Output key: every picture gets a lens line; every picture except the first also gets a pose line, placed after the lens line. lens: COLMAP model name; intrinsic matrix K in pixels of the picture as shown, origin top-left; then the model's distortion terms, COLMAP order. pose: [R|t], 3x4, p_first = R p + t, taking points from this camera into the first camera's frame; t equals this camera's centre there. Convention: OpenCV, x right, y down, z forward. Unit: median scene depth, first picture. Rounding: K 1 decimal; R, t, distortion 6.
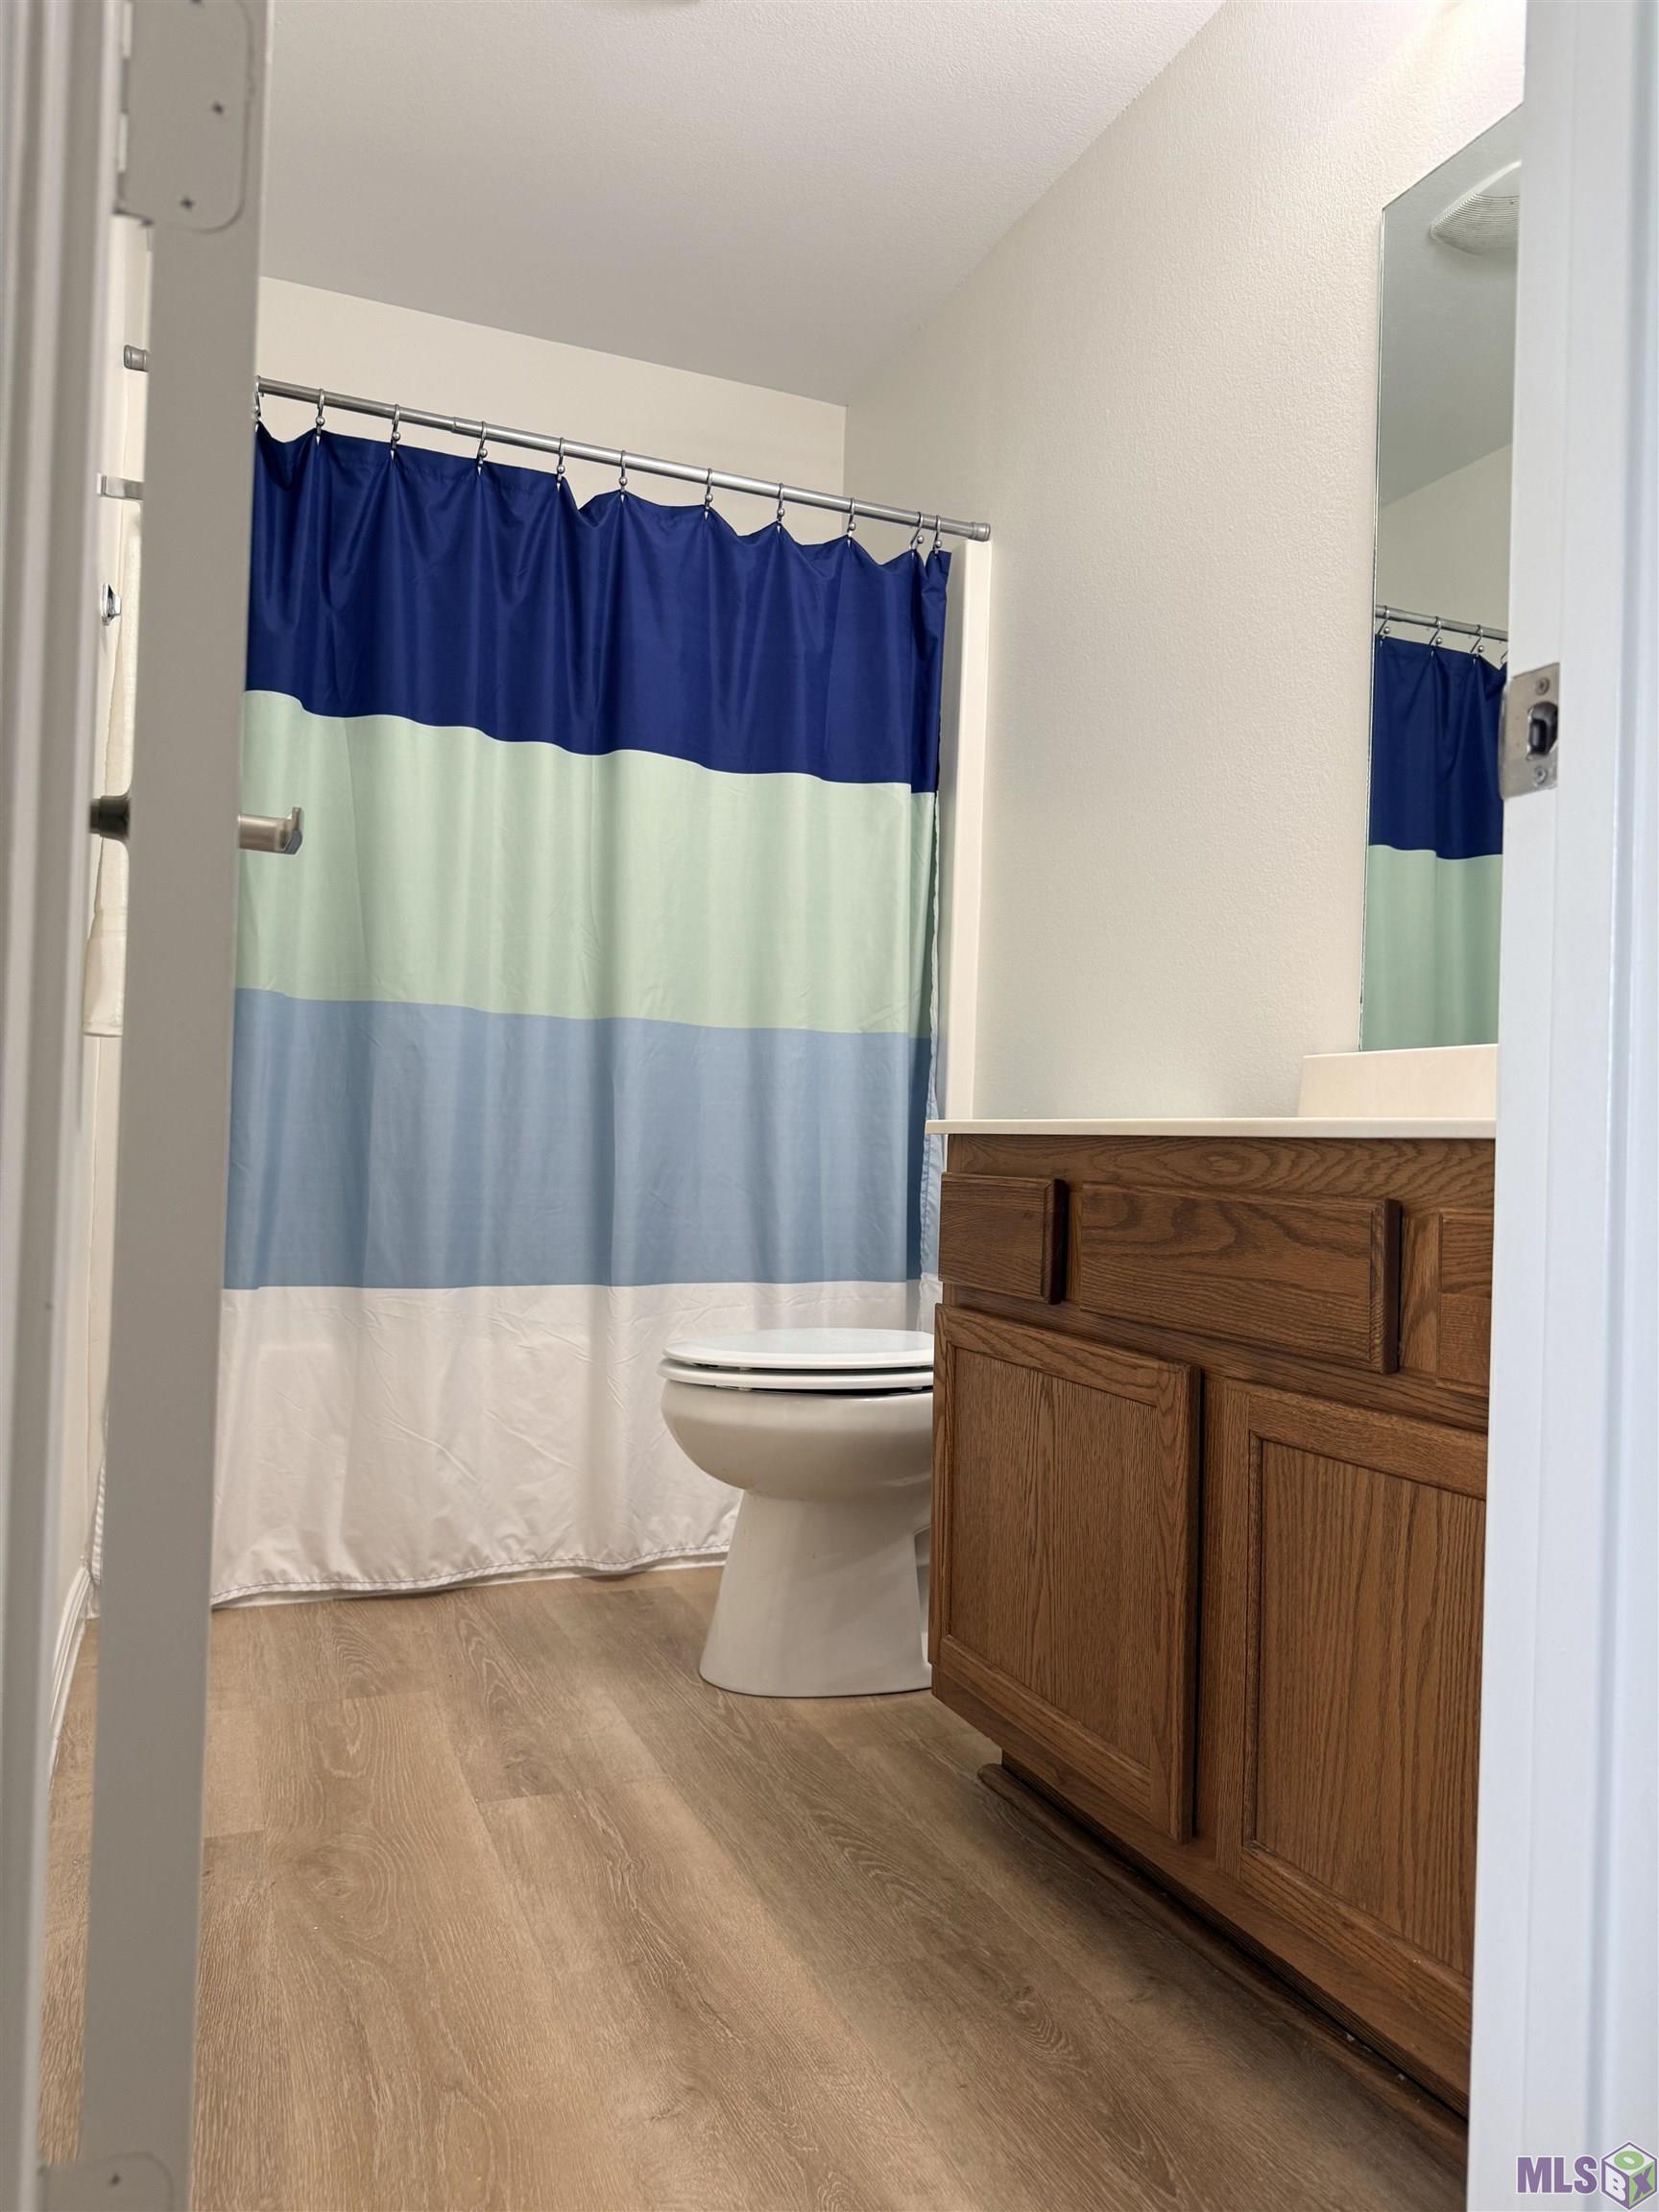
lens RADIAL K [[1551.8, 0, 829.7], [0, 1551.8, 1105.7], [0, 0, 1]] dist [0.003246, -0.004222]
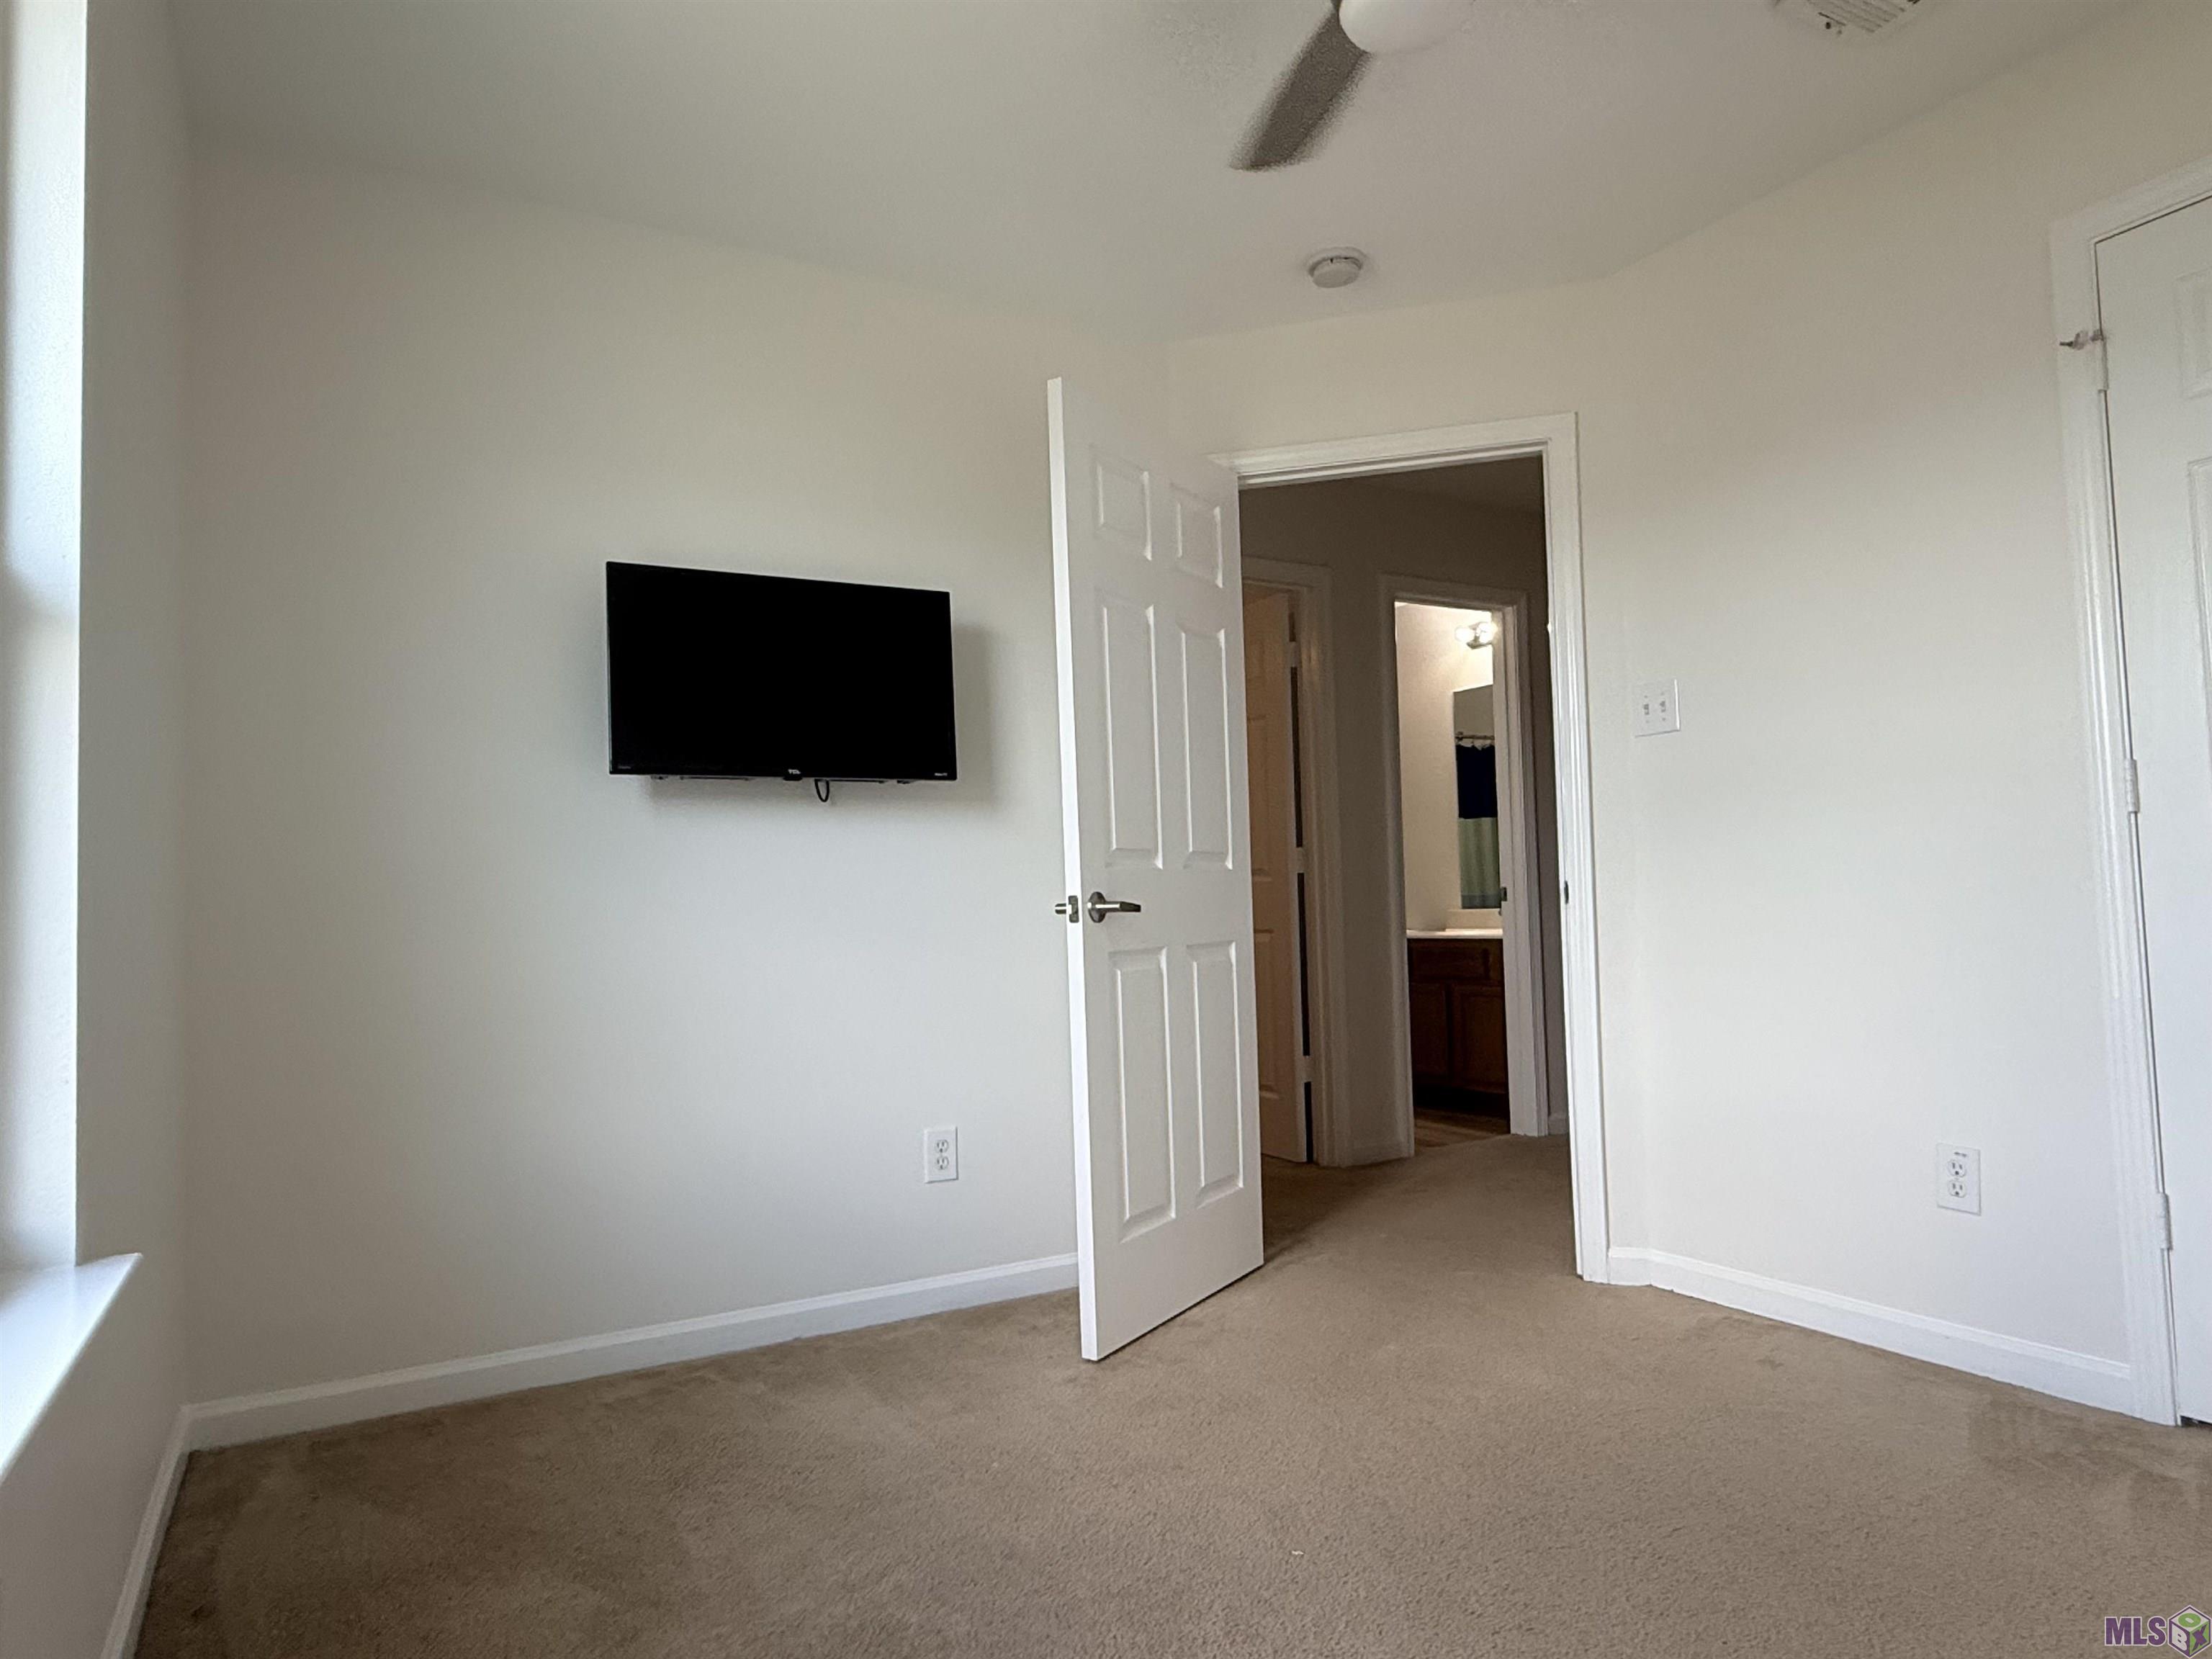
lens RADIAL K [[1362.1, 0, 1106.4], [0, 1362.1, 834.6], [0, 0, 1]] dist [0.000727, 0.000022]
pose [[0.993129, -0.007908, 0.116759, -1.488344], [0.014402, 0.998389, -0.054874, -0.097956], [-0.116137, 0.056179, 0.991643, -3.552311]]
